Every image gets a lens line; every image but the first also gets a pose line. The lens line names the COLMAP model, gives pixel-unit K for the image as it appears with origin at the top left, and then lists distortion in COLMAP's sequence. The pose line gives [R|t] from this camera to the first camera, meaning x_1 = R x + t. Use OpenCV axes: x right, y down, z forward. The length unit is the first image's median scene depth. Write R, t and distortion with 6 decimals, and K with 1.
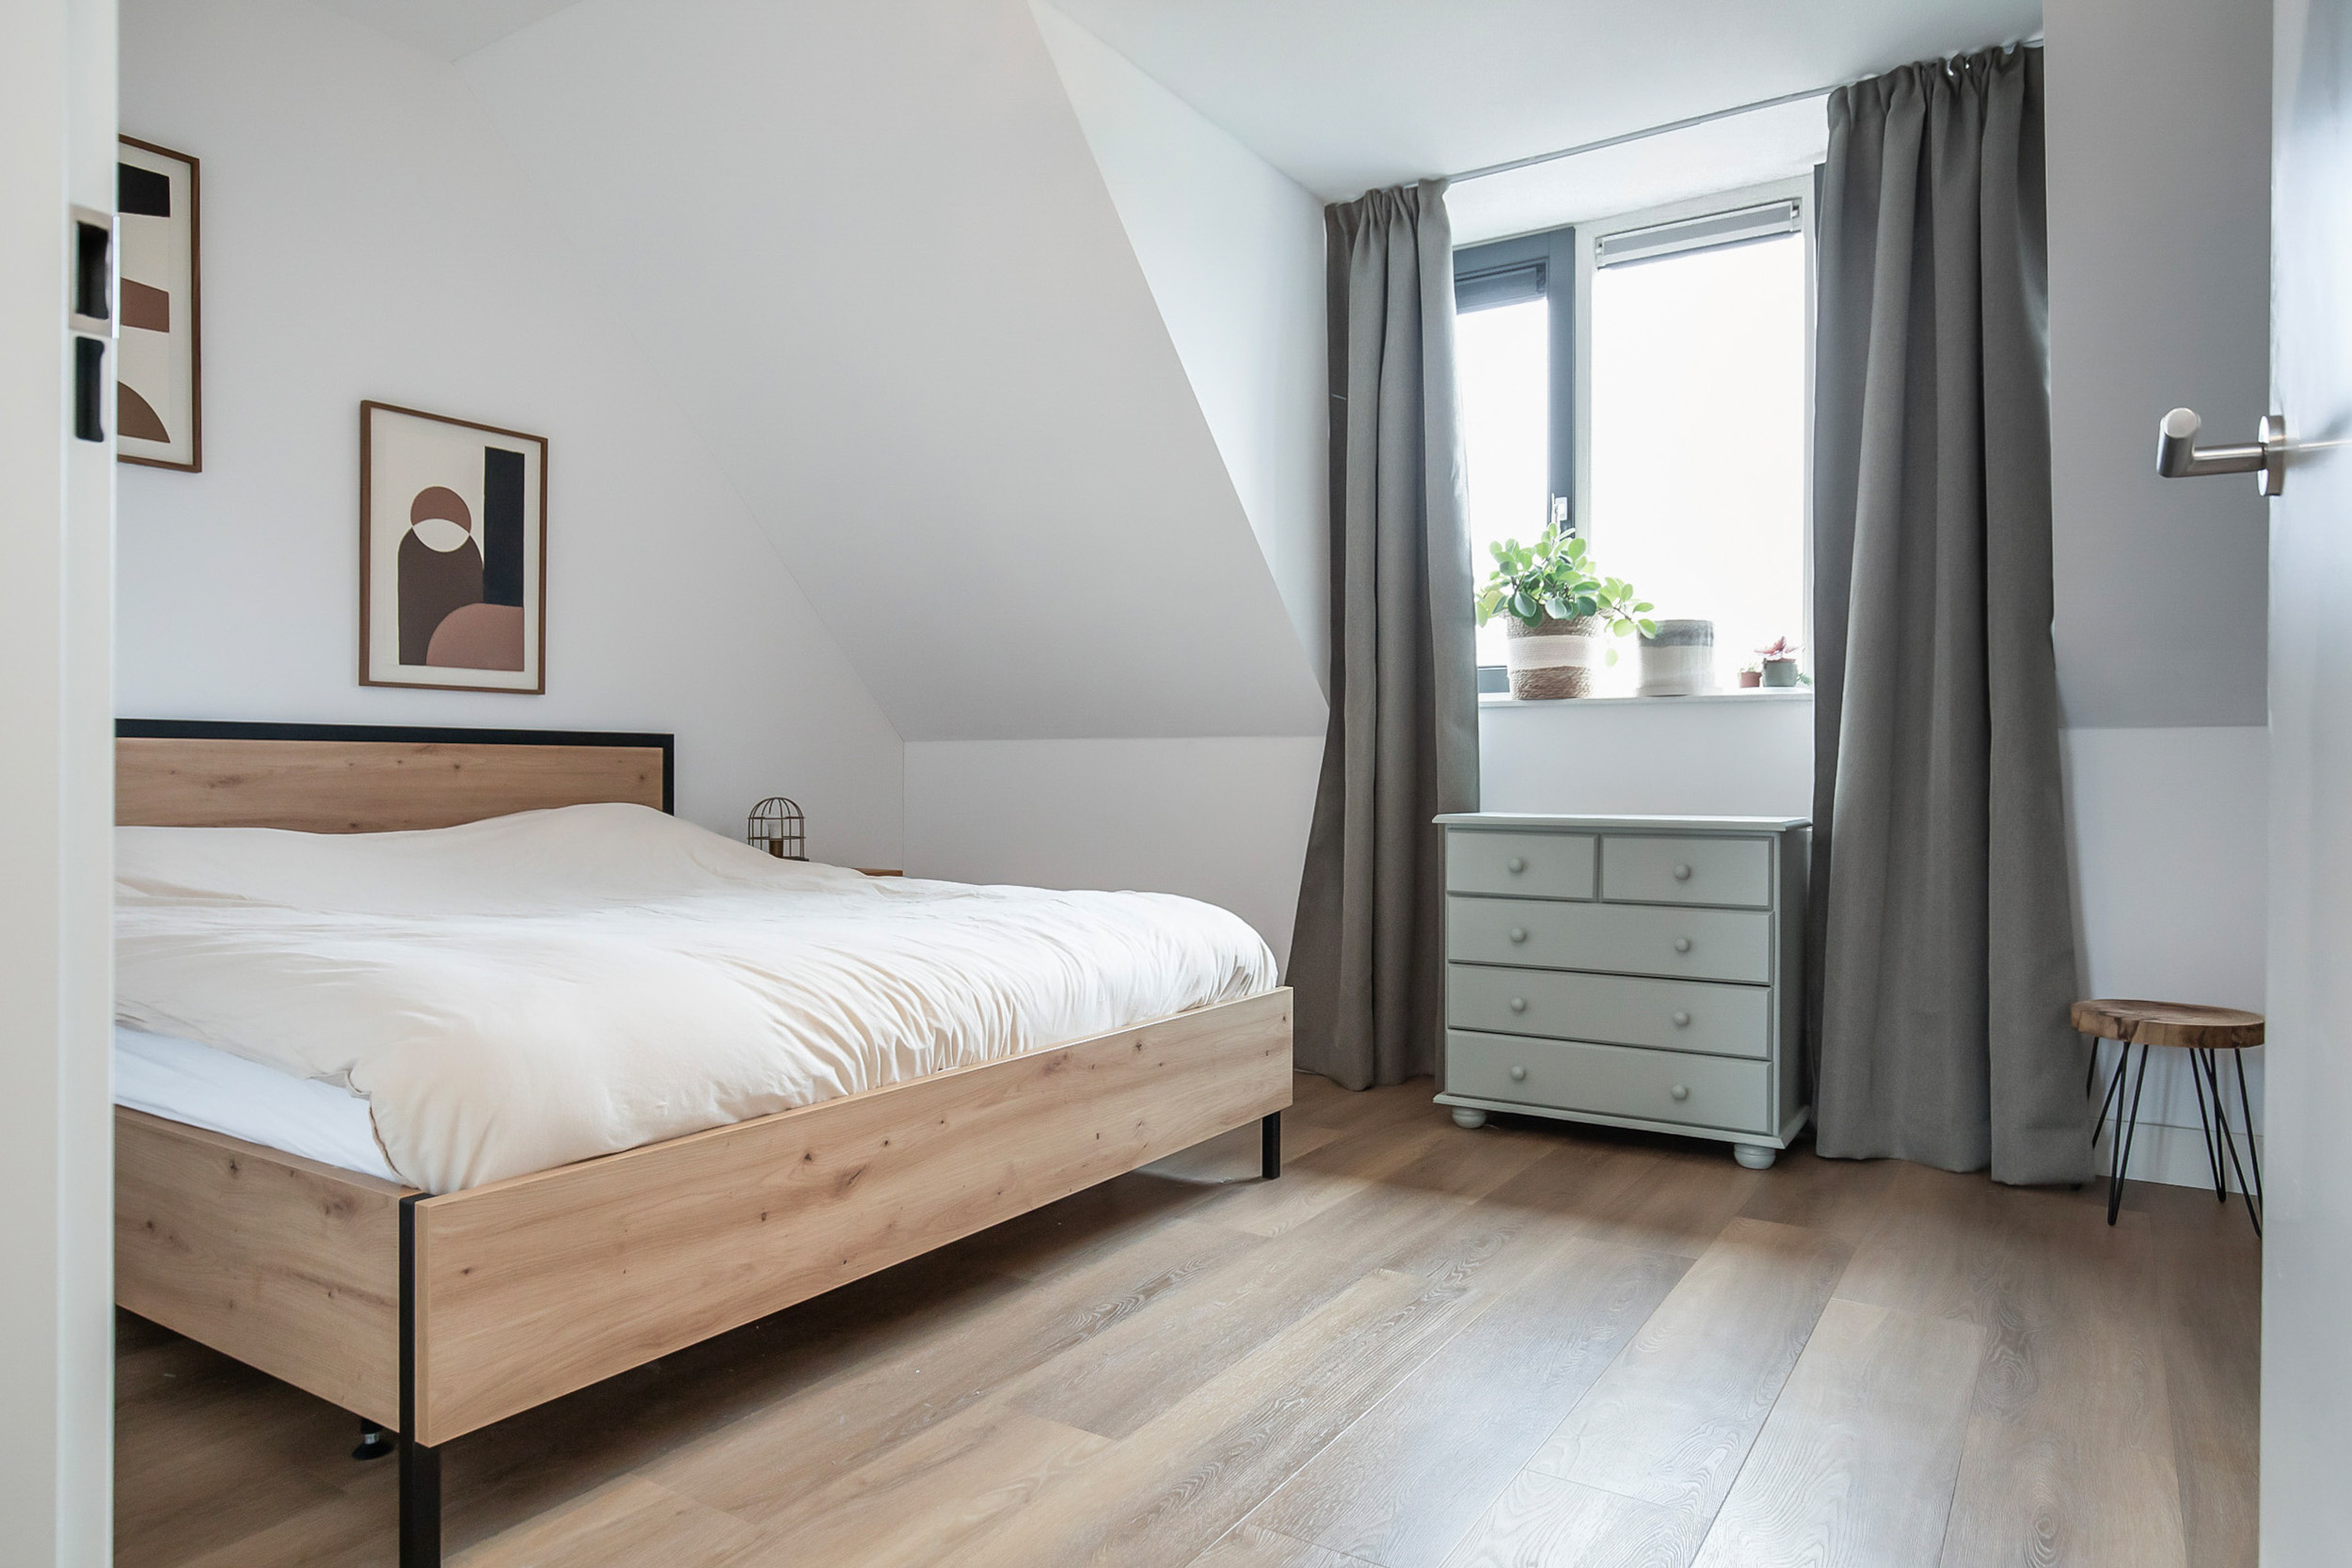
lens RADIAL K [[1455.6, 0, 1176.1], [0, 1455.6, 768.3], [0, 0, 1]] dist [-0.002172, 0.001223]
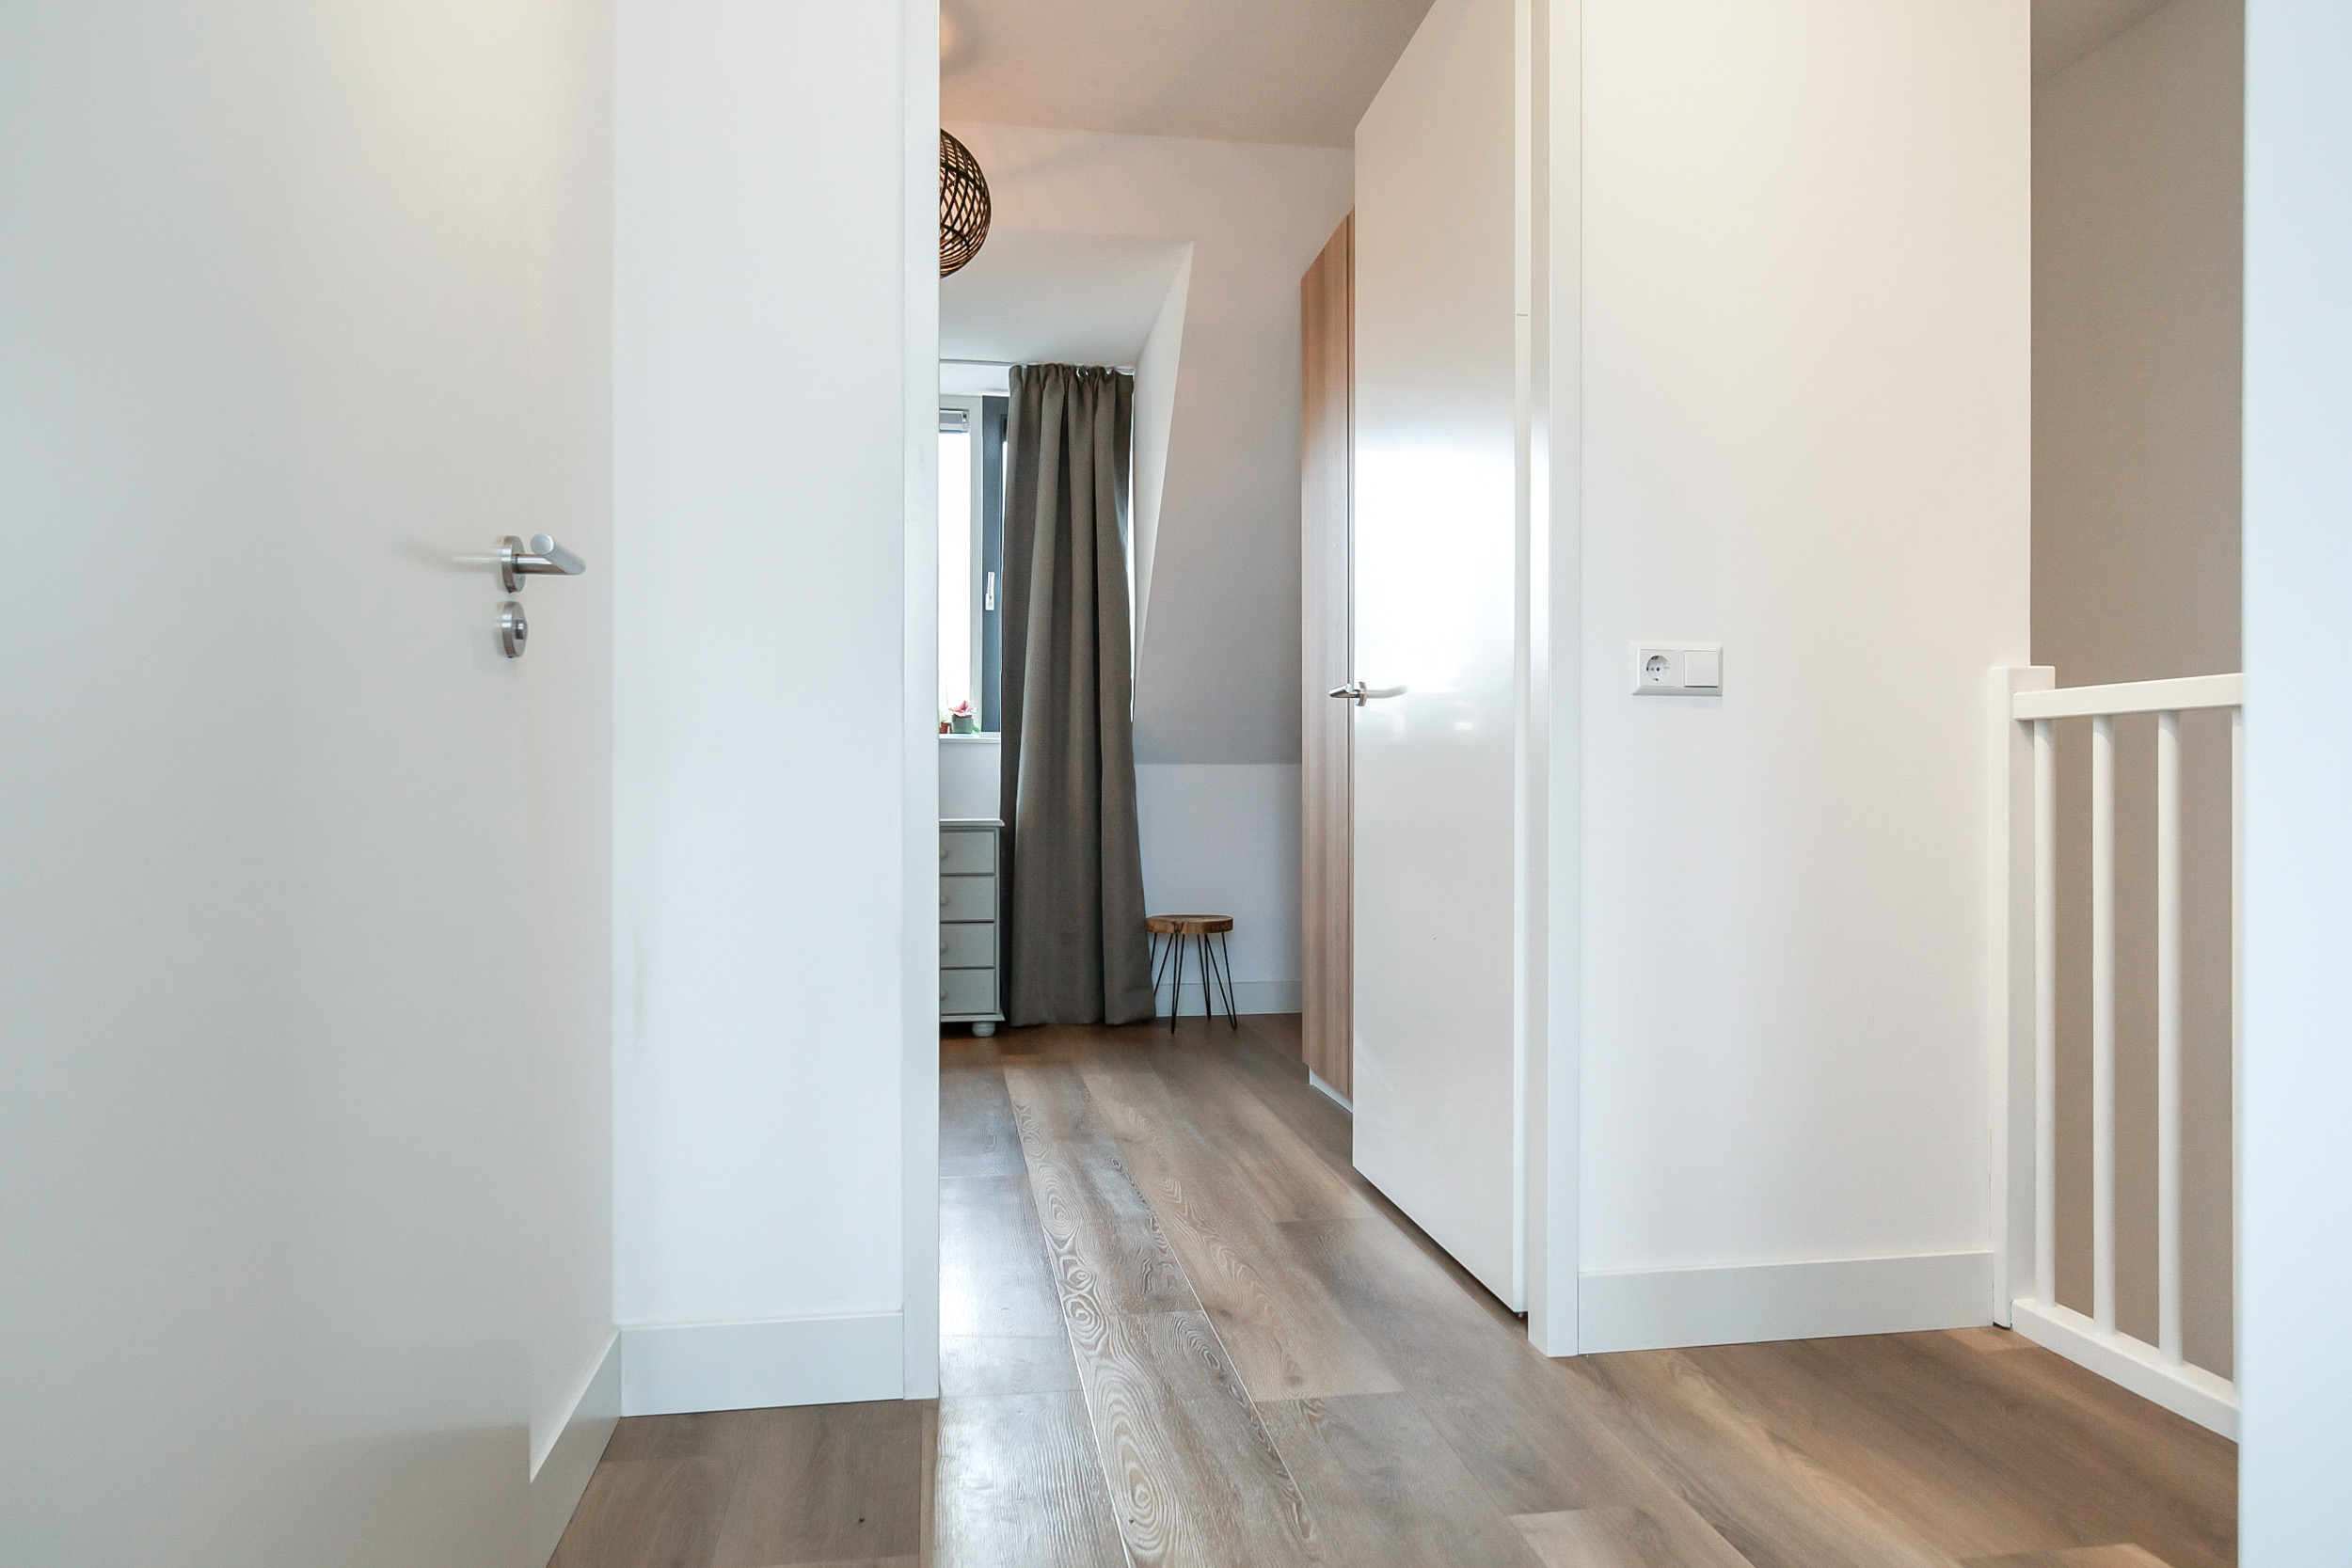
lens RADIAL K [[1455.6, 0, 1177.4], [0, 1455.6, 786.7], [0, 0, 1]] dist [-0.002172, 0.001223]
pose [[0.753872, -0.004756, 0.657004, -0.495031], [0.004315, 0.999988, 0.002287, -0.003473], [-0.657007, 0.001111, 0.753884, -0.349745]]
